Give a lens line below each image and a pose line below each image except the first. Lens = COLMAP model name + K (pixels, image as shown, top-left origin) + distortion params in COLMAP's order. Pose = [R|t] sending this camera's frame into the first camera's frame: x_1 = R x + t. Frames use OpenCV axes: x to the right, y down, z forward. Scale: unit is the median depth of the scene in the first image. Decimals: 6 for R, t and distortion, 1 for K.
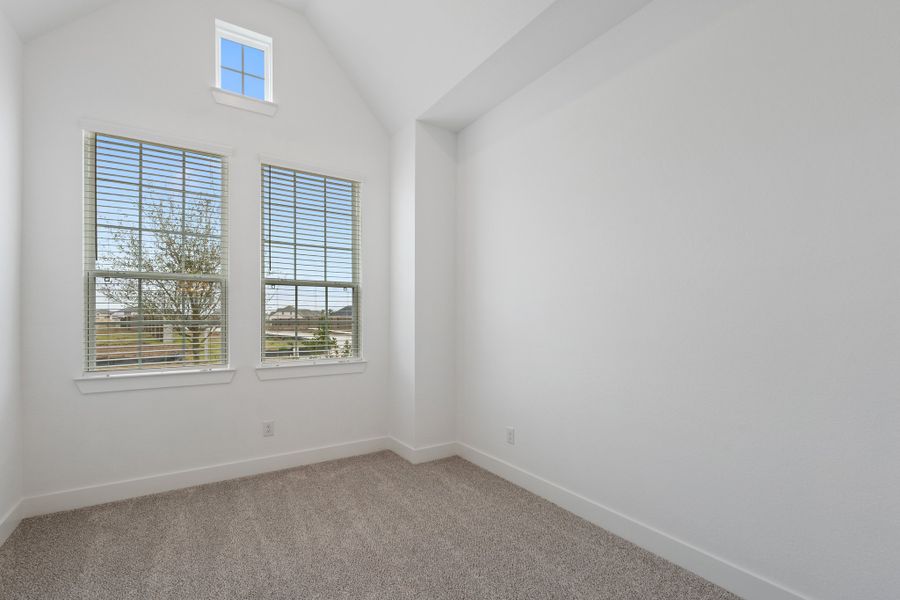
lens RADIAL K [[360.8, 0, 448.6], [0, 360.8, 312.1], [0, 0, 1]] dist [-0.000060, -0.000066]
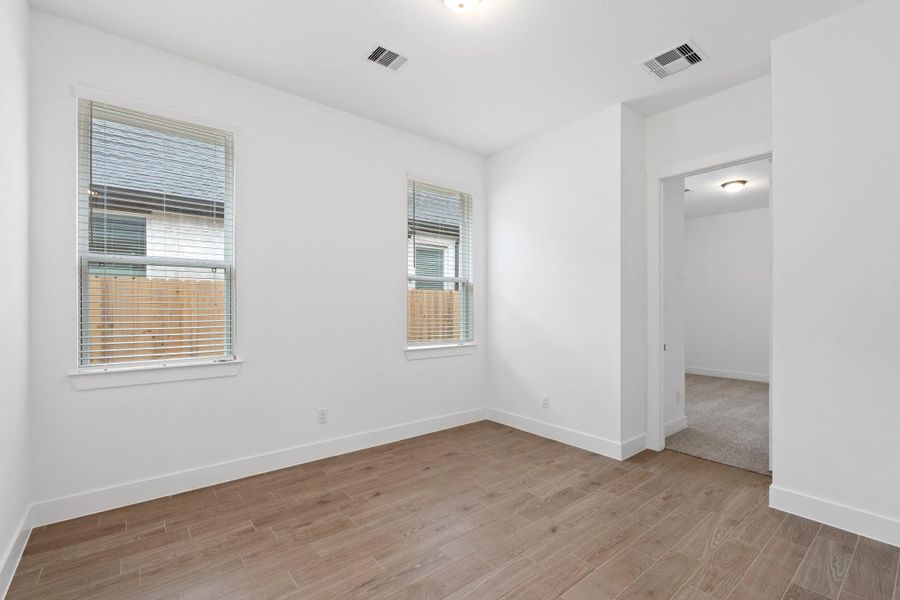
lens RADIAL K [[404.8, 0, 450.0], [0, 404.8, 300.0], [0, 0, 1]] dist [-0.000803, -0.000065]
pose [[0.986004, 0.006963, 0.166578, -0.275961], [-0.006689, 0.999975, -0.002203, -0.003909], [-0.166589, 0.001058, 0.986026, -0.160595]]
